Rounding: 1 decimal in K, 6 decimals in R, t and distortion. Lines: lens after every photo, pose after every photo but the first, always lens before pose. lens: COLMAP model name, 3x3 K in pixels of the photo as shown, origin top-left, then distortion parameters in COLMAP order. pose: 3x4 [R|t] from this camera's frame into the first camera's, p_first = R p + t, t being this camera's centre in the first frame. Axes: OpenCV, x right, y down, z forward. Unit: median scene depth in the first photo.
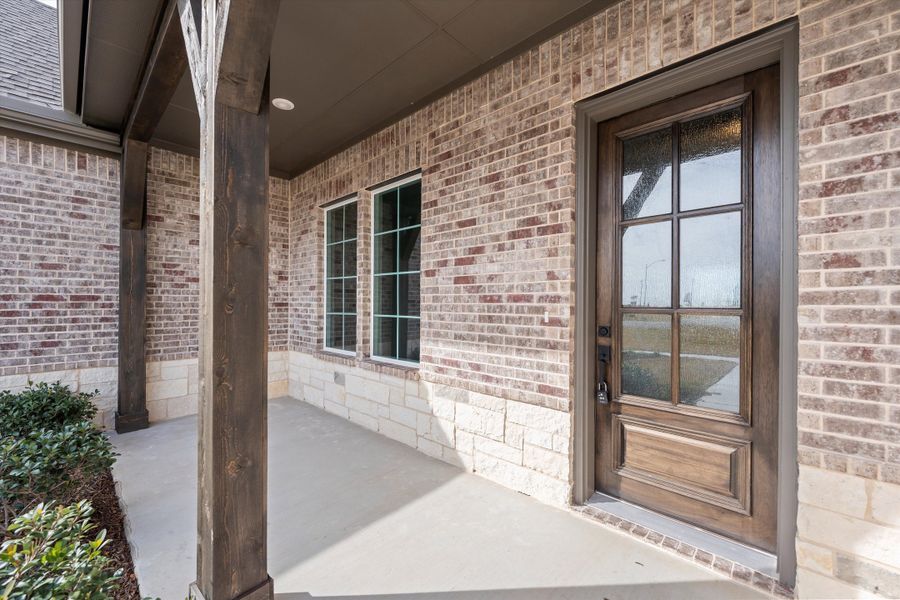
lens RADIAL K [[363.3, 0, 445.0], [0, 363.3, 303.3], [0, 0, 1]] dist [0.001714, 0.000002]
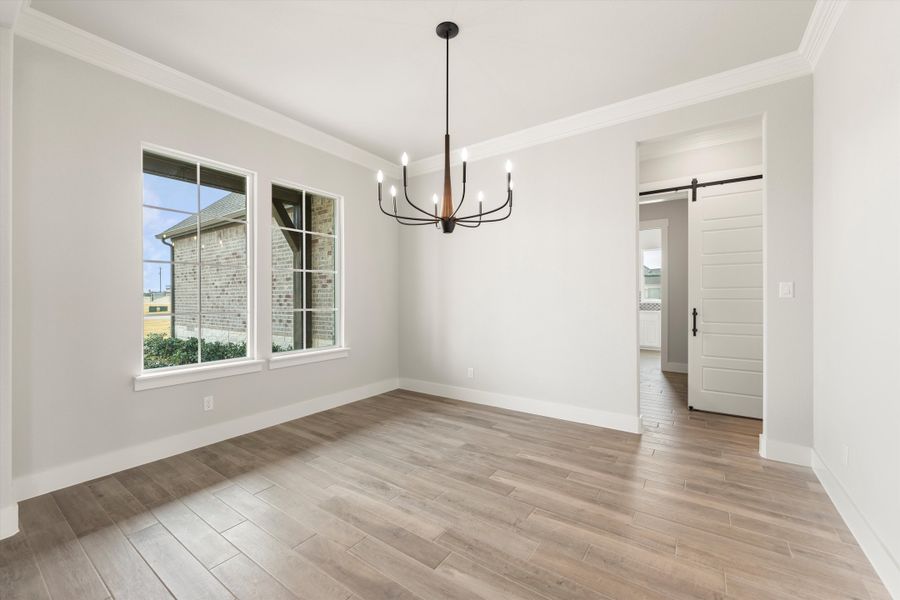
lens RADIAL K [[363.3, 0, 445.0], [0, 363.3, 303.3], [0, 0, 1]] dist [0.001714, 0.000002]
pose [[0.143952, -0.001477, -0.989584, 0.719050], [-0.000134, 0.999999, -0.001512, 0.019296], [0.989585, 0.000350, 0.143951, 1.282570]]
